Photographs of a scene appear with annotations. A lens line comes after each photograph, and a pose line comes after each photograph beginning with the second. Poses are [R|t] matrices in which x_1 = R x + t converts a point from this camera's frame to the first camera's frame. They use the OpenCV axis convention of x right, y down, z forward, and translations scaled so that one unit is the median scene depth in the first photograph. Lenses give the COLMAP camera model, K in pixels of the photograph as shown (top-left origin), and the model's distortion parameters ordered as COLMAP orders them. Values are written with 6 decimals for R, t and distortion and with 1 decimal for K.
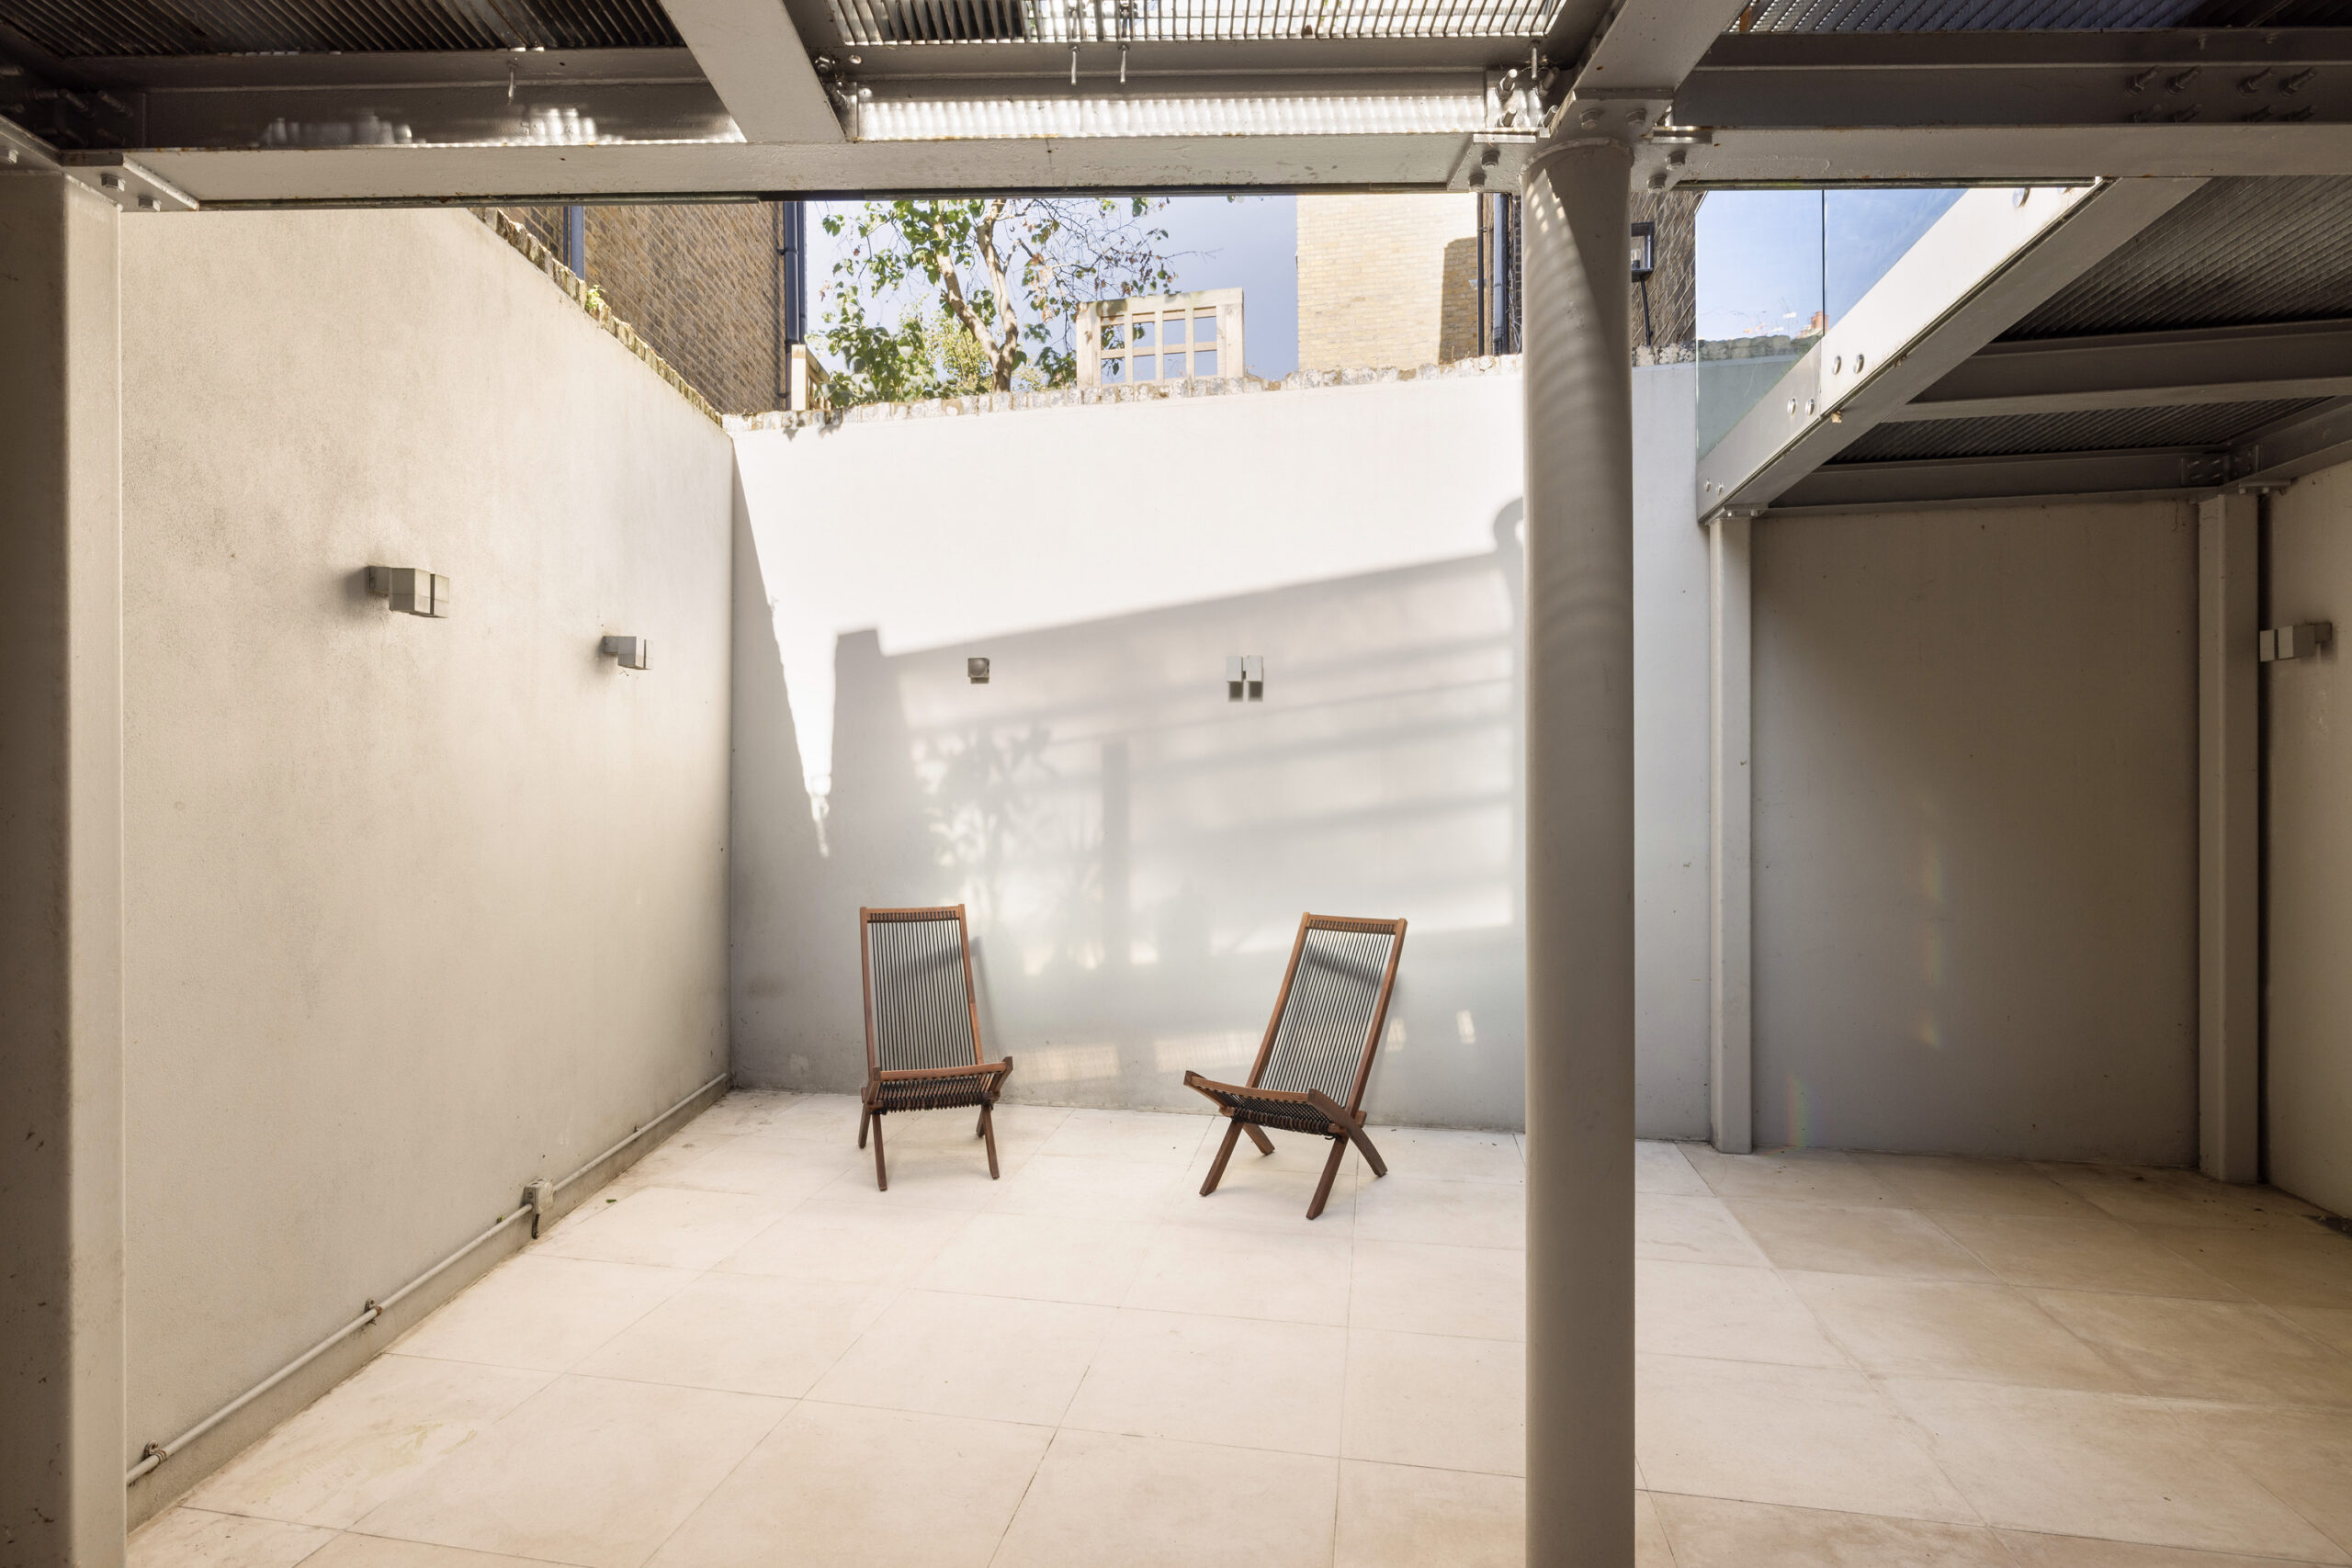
lens RADIAL K [[1162.3, 0, 1176.0], [0, 1162.3, 784.0], [0, 0, 1]] dist [-0.003063, -0.000853]
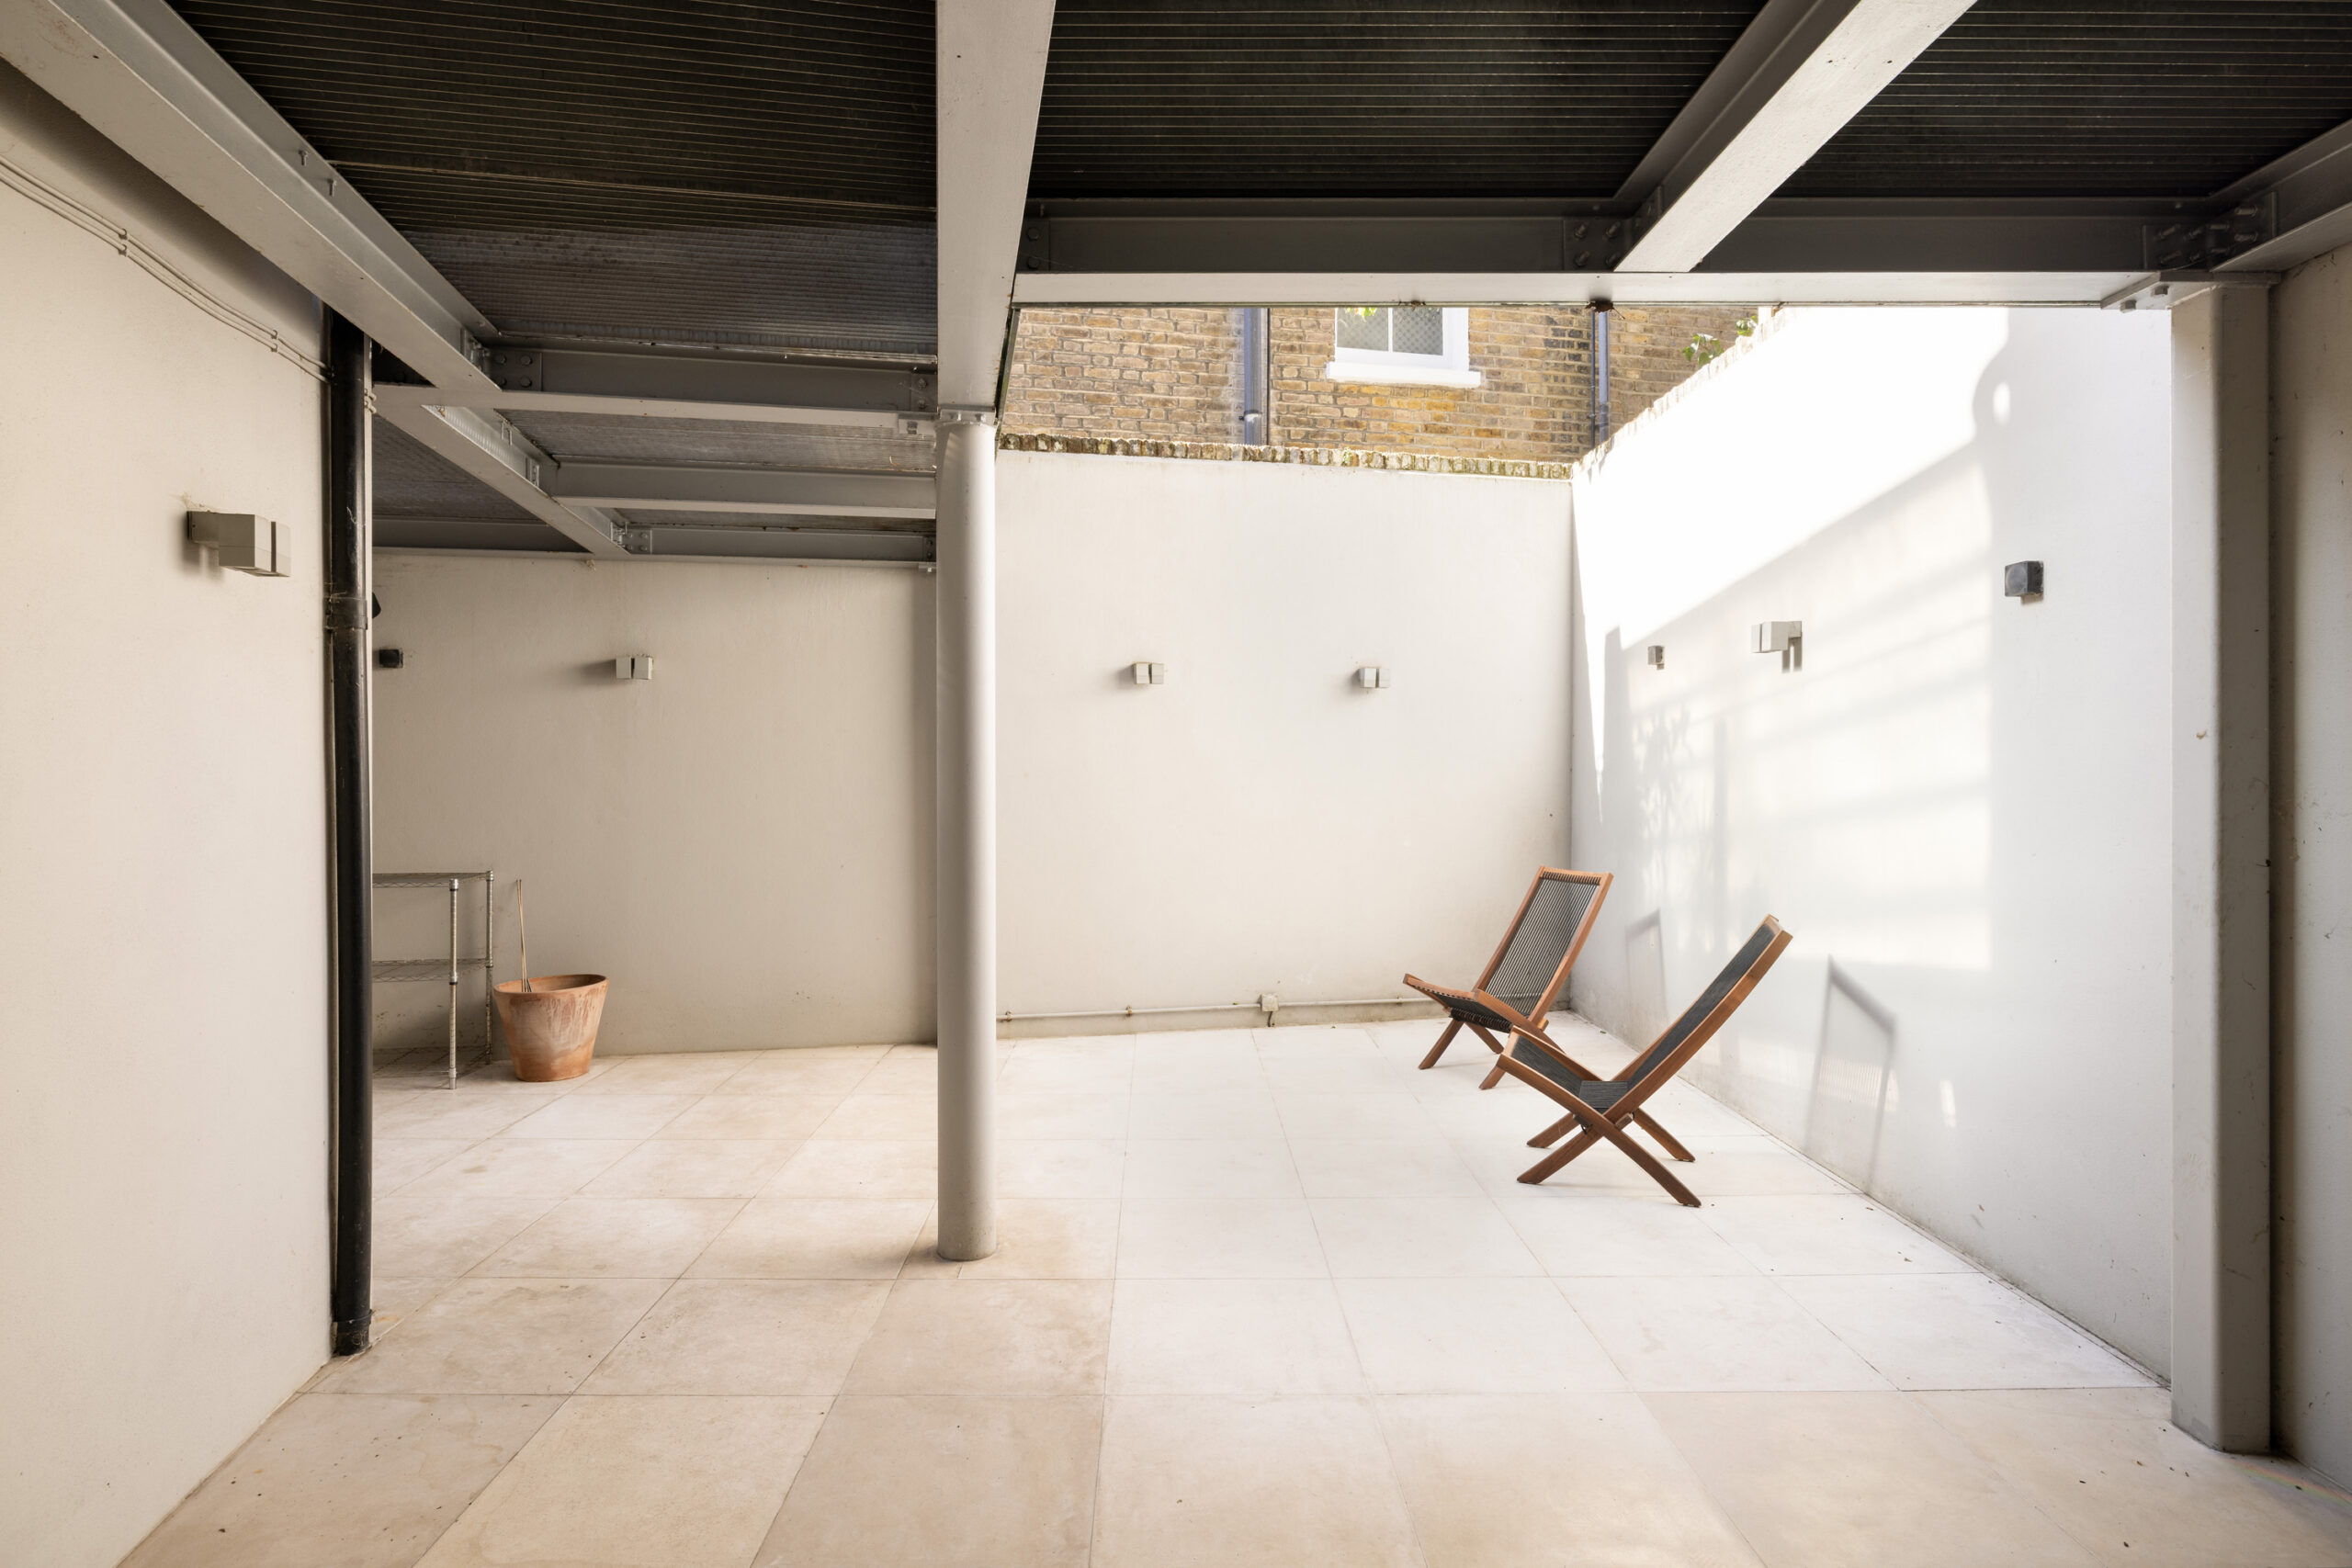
lens RADIAL K [[1201.2, 0, 1176.6], [0, 1201.2, 730.1], [0, 0, 1]] dist [0.000698, 0.000239]
pose [[0.202931, -0.022584, -0.978933, 0.890159], [0.001824, 0.999741, -0.022686, -0.007457], [0.979191, 0.002818, 0.202920, 0.374981]]
